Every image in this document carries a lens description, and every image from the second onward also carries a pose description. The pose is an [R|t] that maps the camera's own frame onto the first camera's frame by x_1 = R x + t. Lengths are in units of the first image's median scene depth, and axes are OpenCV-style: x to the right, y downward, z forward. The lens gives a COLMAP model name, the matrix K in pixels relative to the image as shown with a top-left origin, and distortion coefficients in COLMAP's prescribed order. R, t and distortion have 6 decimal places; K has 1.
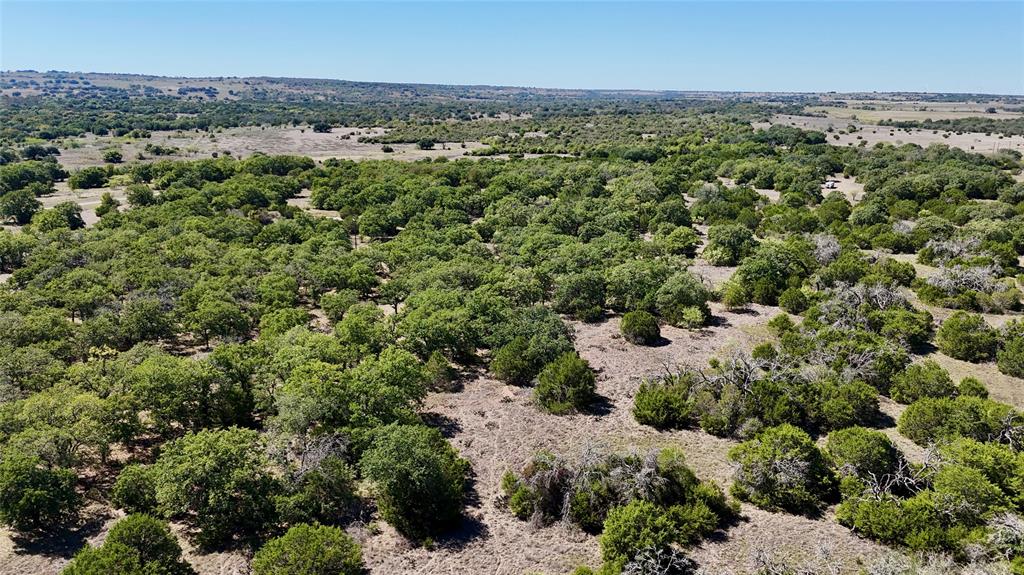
lens RADIAL K [[761.5, 0, 507.3], [0, 761.5, 288.3], [0, 0, 1]] dist [0.066532, -0.064814]
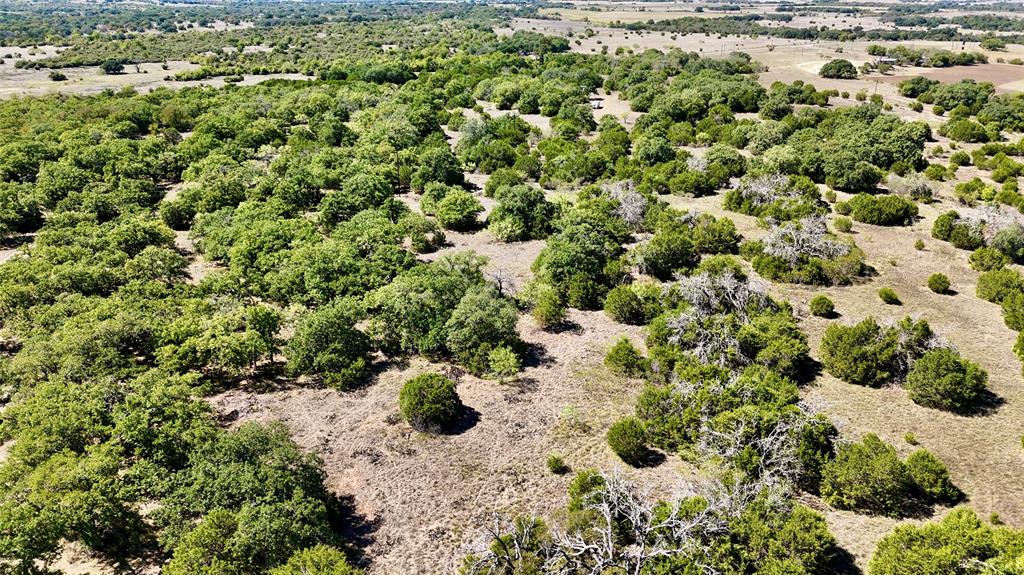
lens RADIAL K [[761.5, 0, 513.8], [0, 761.5, 295.4], [0, 0, 1]] dist [0.066532, -0.064814]
pose [[0.943893, -0.133564, 0.302037, 0.021885], [0.095511, 0.985888, 0.137489, -0.042585], [-0.316138, -0.100927, 0.943329, 0.142283]]
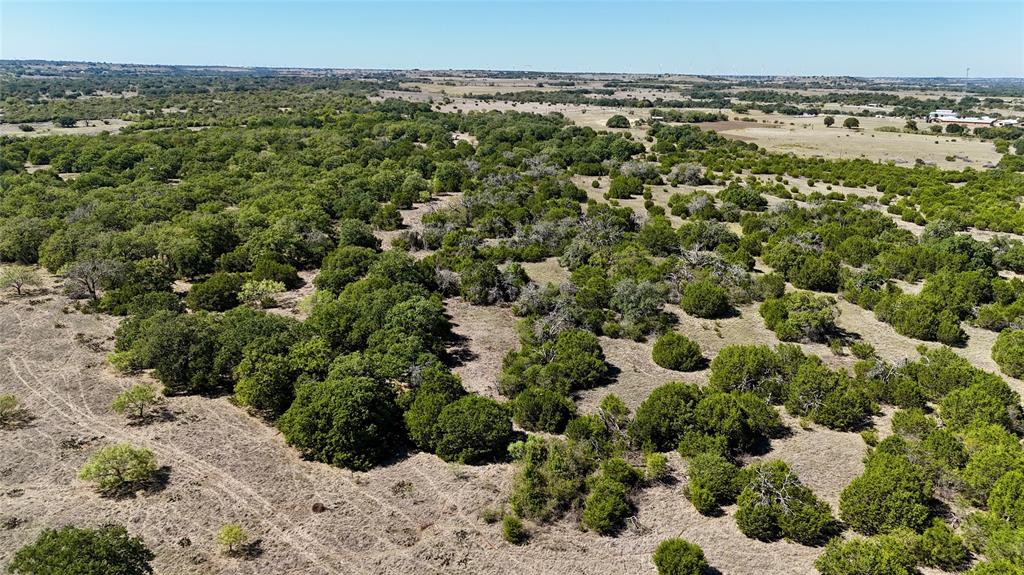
lens RADIAL K [[761.5, 0, 513.9], [0, 761.5, 289.7], [0, 0, 1]] dist [0.066532, -0.064814]
pose [[0.870112, -0.141736, 0.472033, -0.180633], [0.127543, 0.989885, 0.062128, 0.066888], [-0.476064, 0.006146, 0.879389, -0.277508]]
